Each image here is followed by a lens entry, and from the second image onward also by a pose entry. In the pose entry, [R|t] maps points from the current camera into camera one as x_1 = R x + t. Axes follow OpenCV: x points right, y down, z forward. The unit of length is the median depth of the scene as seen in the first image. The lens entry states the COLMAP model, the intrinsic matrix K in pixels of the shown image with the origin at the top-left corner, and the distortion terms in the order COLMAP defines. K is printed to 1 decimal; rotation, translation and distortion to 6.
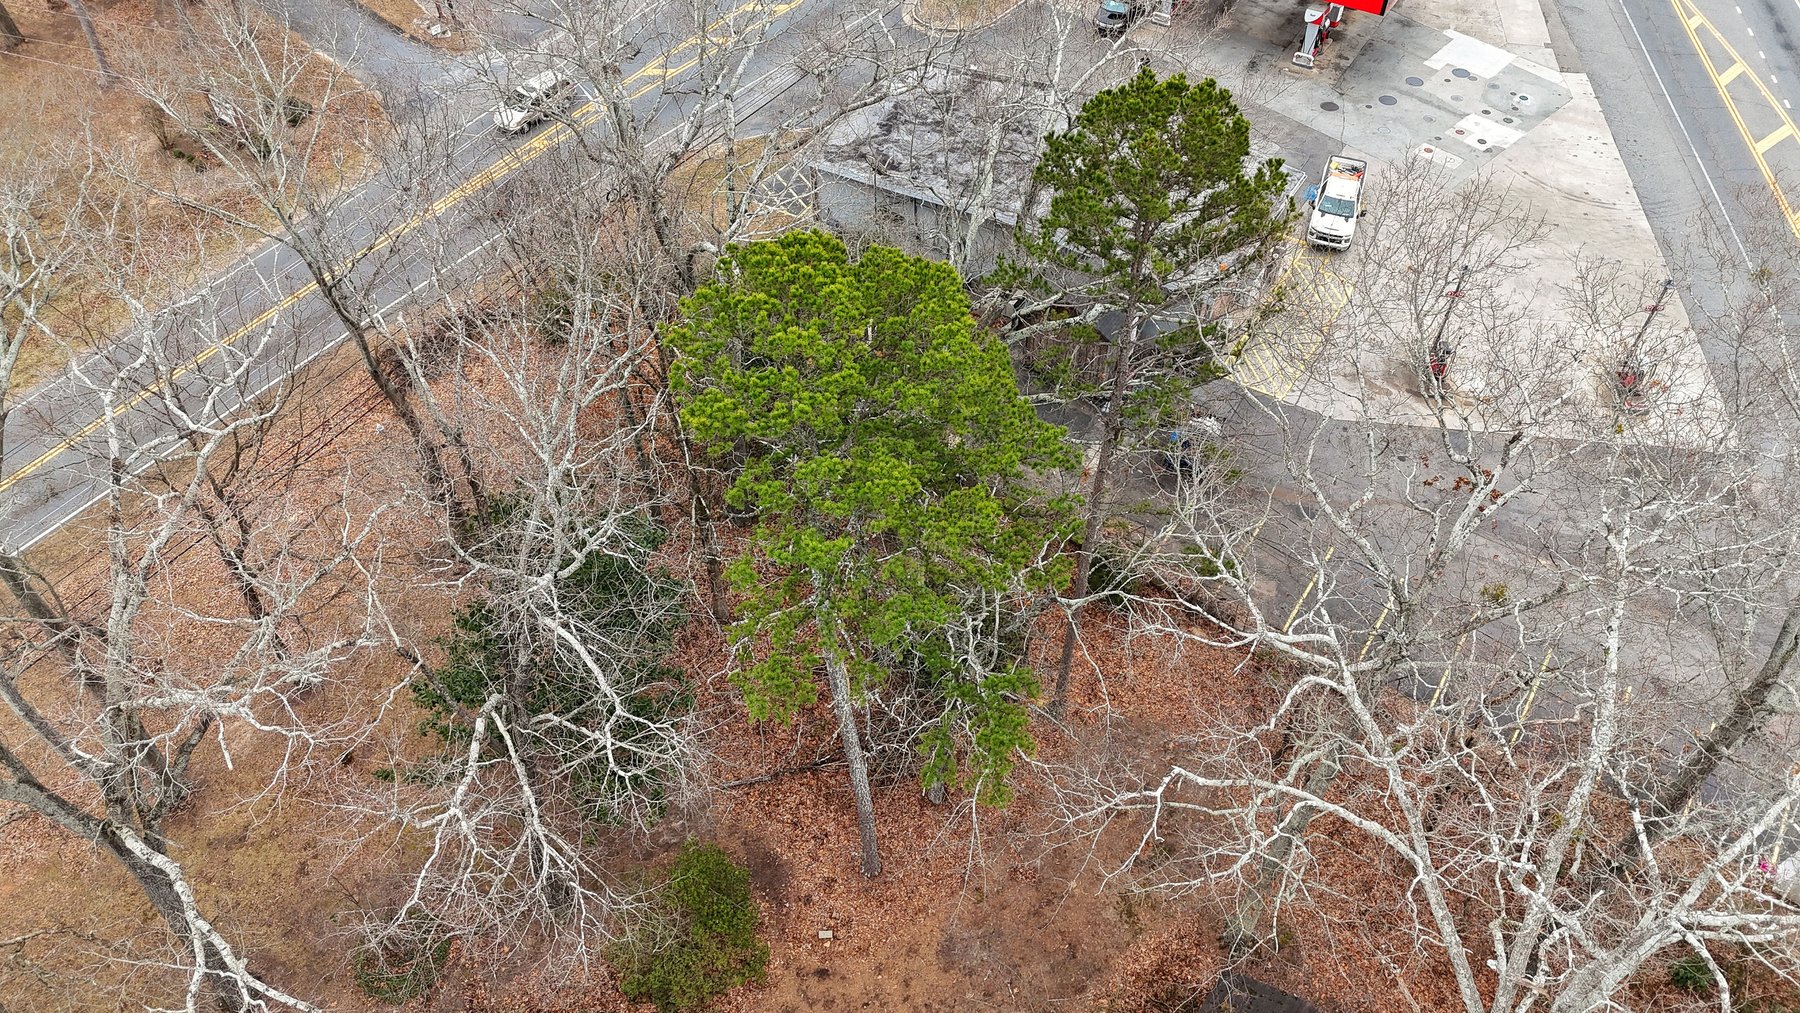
lens RADIAL K [[1311.0, 0, 898.2], [0, 1311.0, 507.5], [0, 0, 1]] dist [0.077045, -0.071868]
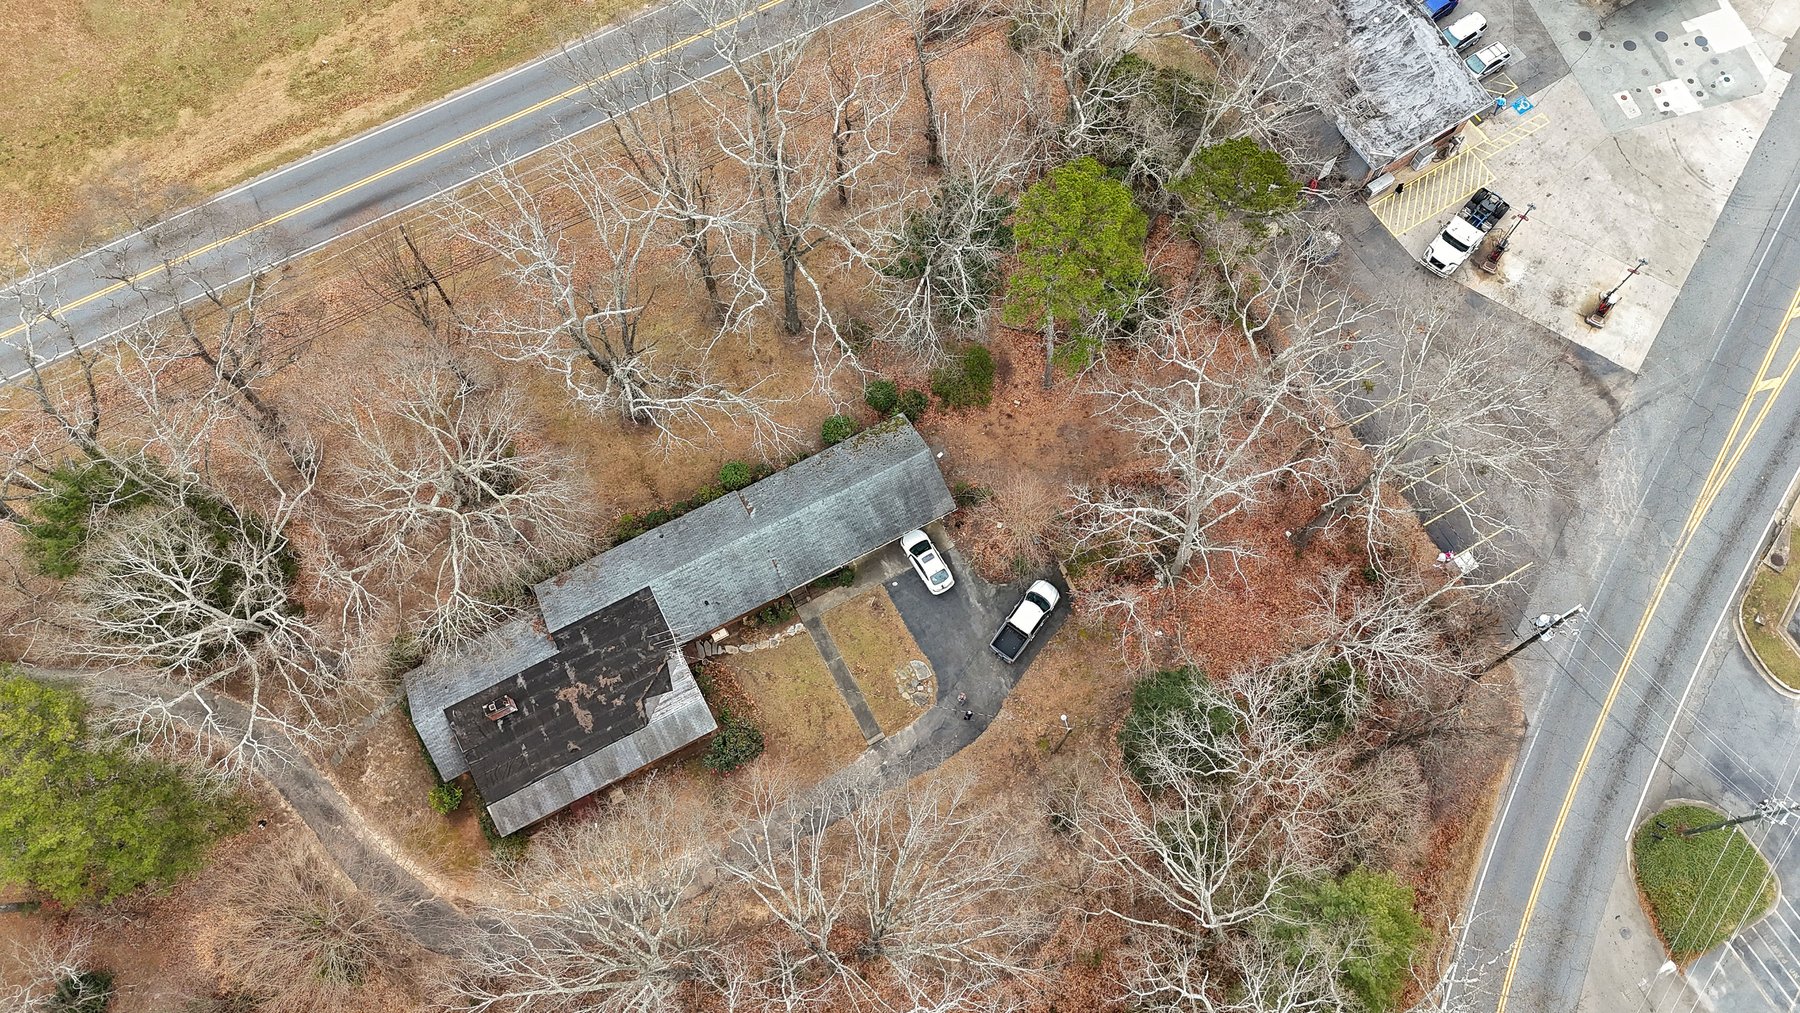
lens RADIAL K [[1311.0, 0, 889.4], [0, 1311.0, 495.1], [0, 0, 1]] dist [0.077045, -0.071868]
pose [[0.891723, 0.416273, -0.177614, 0.131345], [-0.322695, 0.859965, 0.395383, -0.222932], [0.317330, -0.295257, 0.901180, -0.709448]]
